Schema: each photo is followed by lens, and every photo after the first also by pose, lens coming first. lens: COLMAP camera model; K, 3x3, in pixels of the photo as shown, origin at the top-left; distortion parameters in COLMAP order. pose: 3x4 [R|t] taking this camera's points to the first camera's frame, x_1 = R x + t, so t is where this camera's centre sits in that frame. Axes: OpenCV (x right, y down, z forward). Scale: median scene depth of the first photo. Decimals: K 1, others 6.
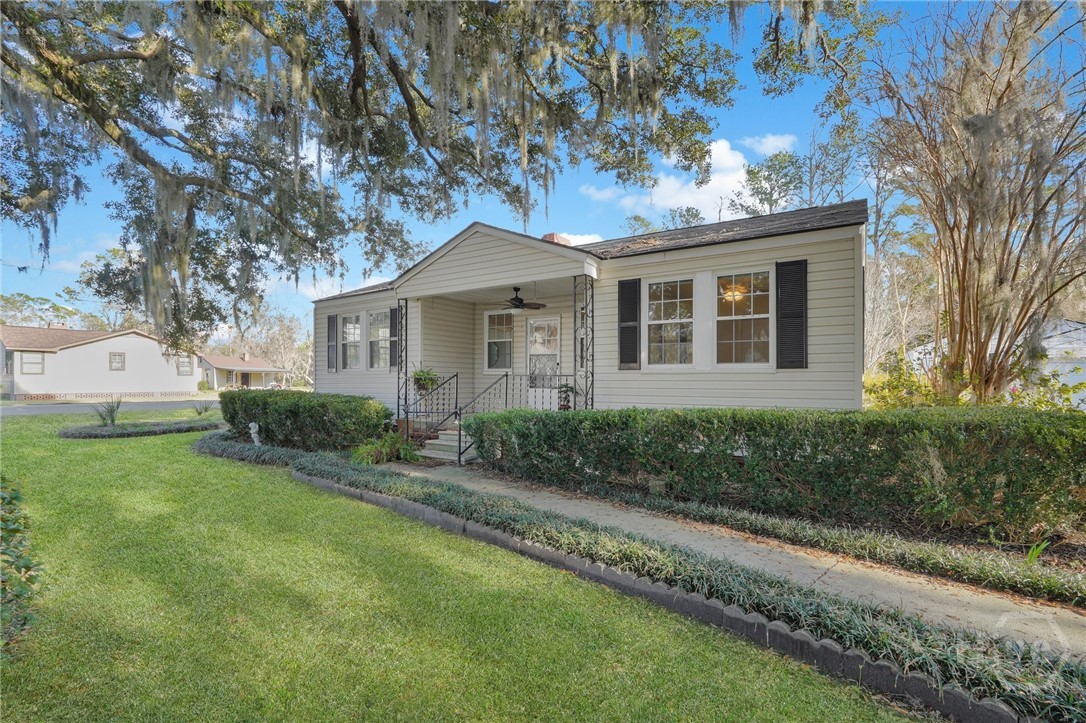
lens RADIAL K [[492.0, 0, 545.8], [0, 492.0, 373.2], [0, 0, 1]] dist [-0.001330, -0.000142]
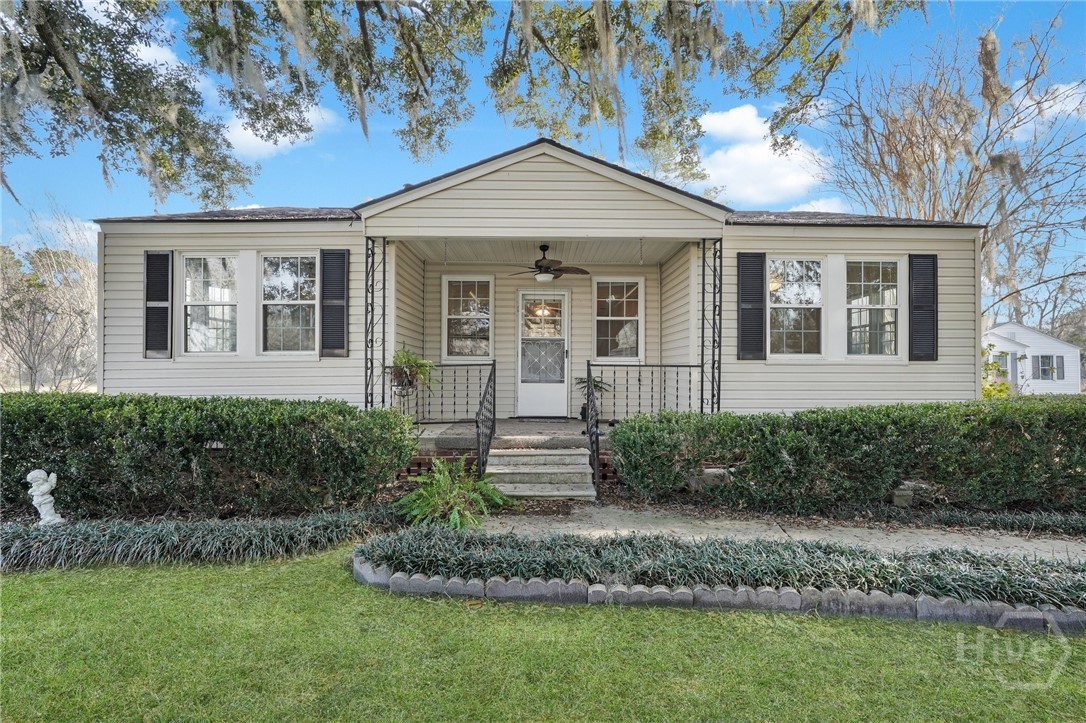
lens RADIAL K [[494.6, 0, 543.0], [0, 494.6, 361.5], [0, 0, 1]] dist [0.001535, 0.000127]
pose [[0.831195, 0.010257, 0.555886, -0.501351], [-0.007690, 0.999946, -0.006951, 0.003689], [-0.555928, 0.001502, 0.831229, 0.414468]]
